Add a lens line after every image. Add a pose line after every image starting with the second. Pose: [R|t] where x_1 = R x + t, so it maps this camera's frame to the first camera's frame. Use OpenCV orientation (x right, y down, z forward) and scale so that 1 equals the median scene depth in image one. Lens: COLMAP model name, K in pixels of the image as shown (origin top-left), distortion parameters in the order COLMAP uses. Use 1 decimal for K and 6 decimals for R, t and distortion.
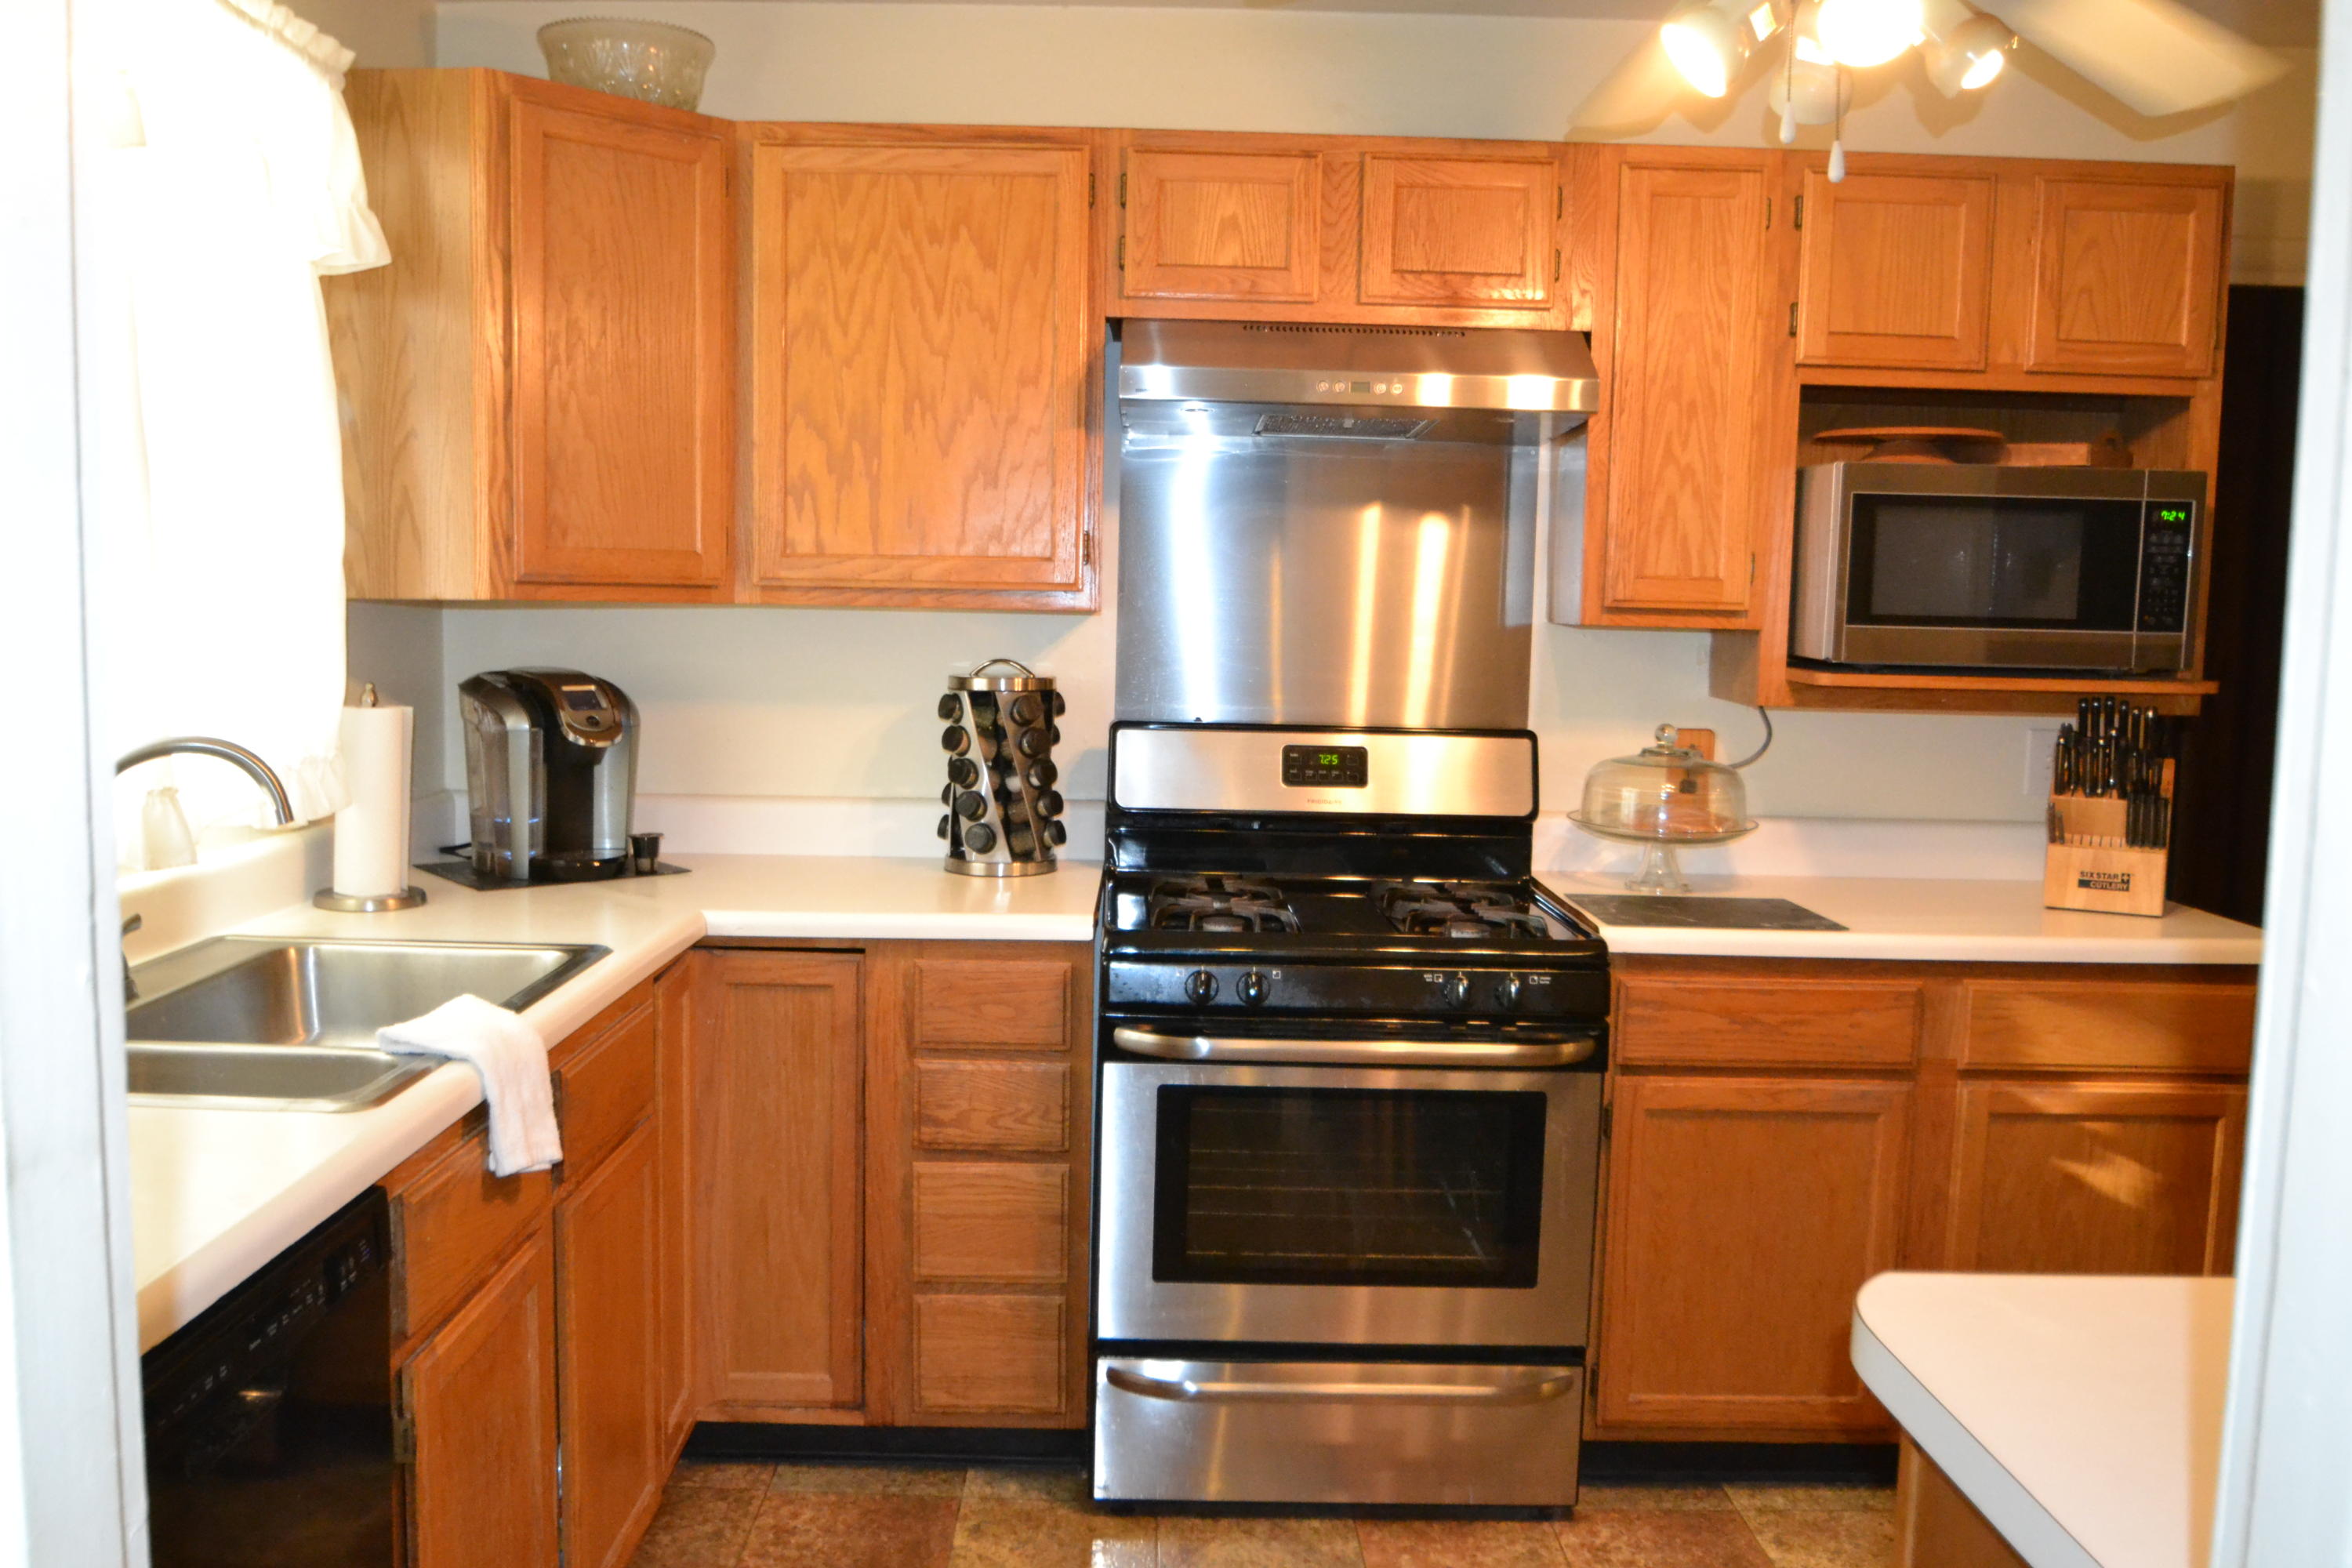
lens RADIAL K [[1977.6, 0, 1180.6], [0, 1977.6, 777.7], [0, 0, 1]] dist [-0.048193, -0.002721]
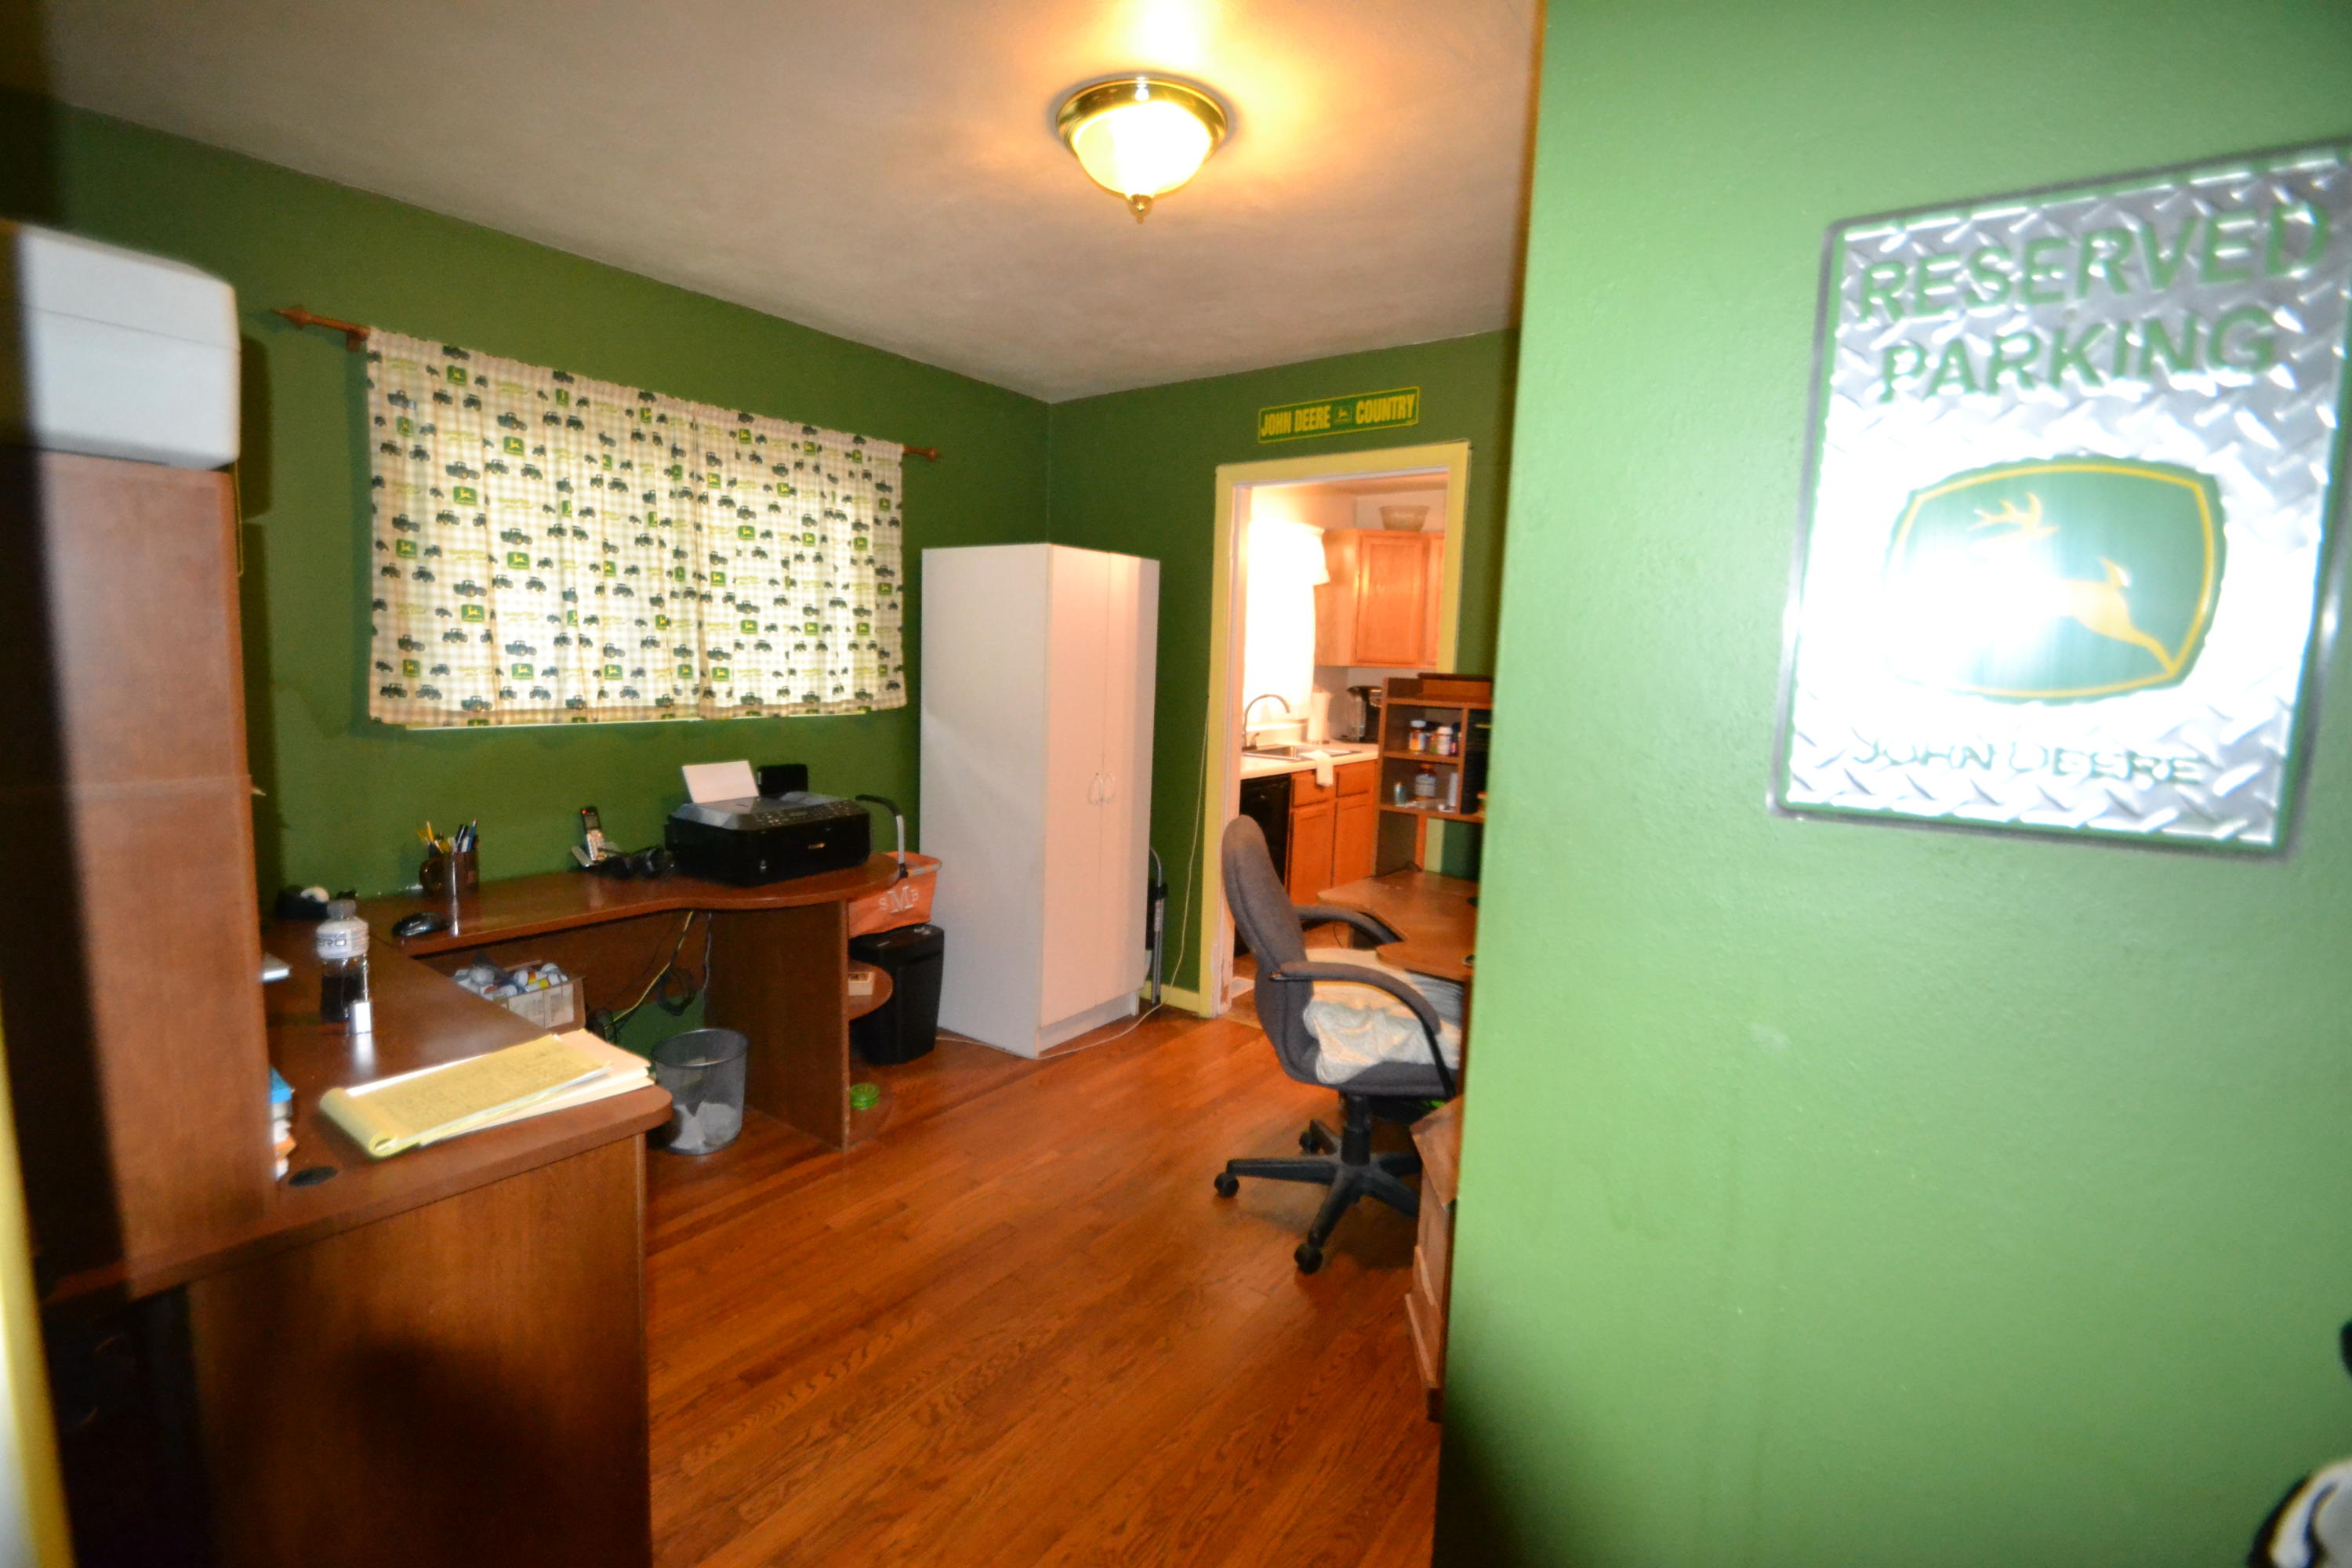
lens RADIAL K [[1047.6, 0, 1130.5], [0, 1047.6, 788.3], [0, 0, 1]] dist [0.014164, -0.013931]
pose [[0.786845, 0.077075, -0.612318, 0.601080], [-0.076922, 0.996682, 0.026609, 0.130237], [0.612338, 0.026164, 0.790163, -0.905933]]
